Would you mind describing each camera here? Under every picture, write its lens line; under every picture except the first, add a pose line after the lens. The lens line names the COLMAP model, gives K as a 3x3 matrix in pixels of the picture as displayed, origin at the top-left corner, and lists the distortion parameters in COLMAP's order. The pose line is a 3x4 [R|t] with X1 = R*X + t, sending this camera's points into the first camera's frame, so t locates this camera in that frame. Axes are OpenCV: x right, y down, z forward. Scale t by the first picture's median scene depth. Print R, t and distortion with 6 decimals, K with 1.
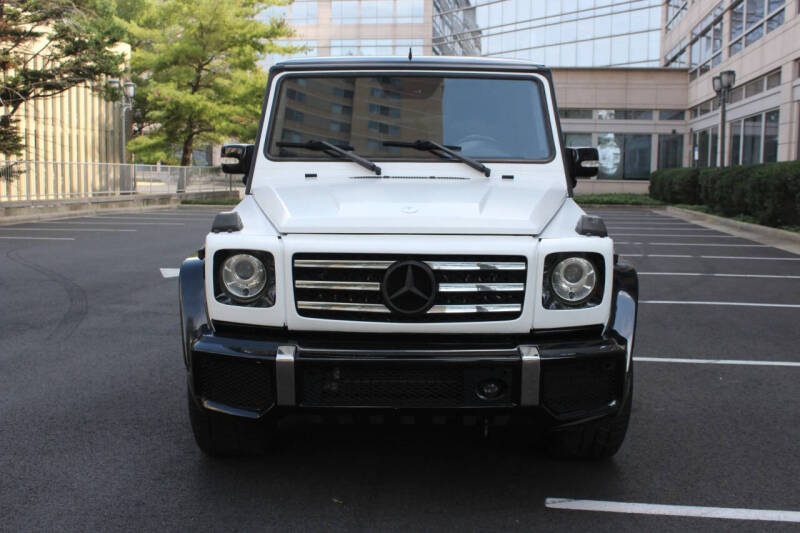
lens RADIAL K [[848.7, 0, 405.2], [0, 848.7, 262.9], [0, 0, 1]] dist [-0.113673, 0.137988]
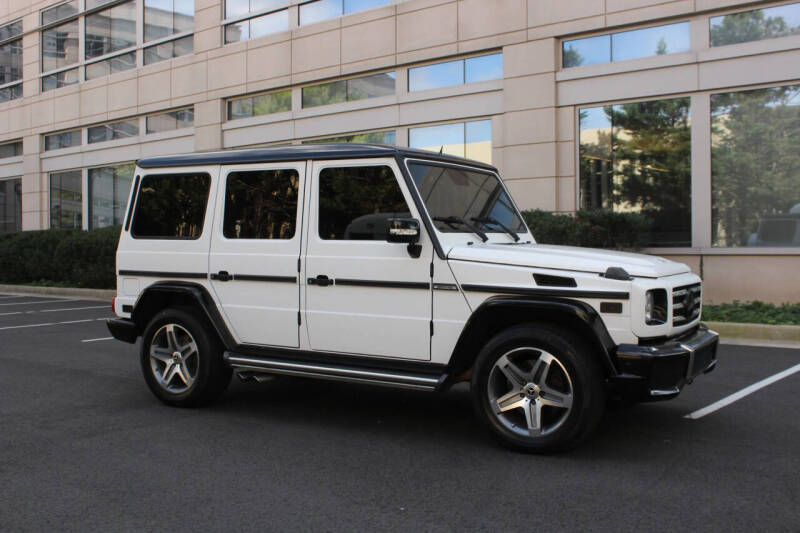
lens RADIAL K [[848.7, 0, 405.2], [0, 848.7, 262.9], [0, 0, 1]] dist [-0.113673, 0.137988]
pose [[0.501974, -0.035683, 0.864147, -1.245831], [0.103804, 0.994412, -0.019236, -0.057449], [-0.858631, 0.099358, 0.502872, 0.426621]]
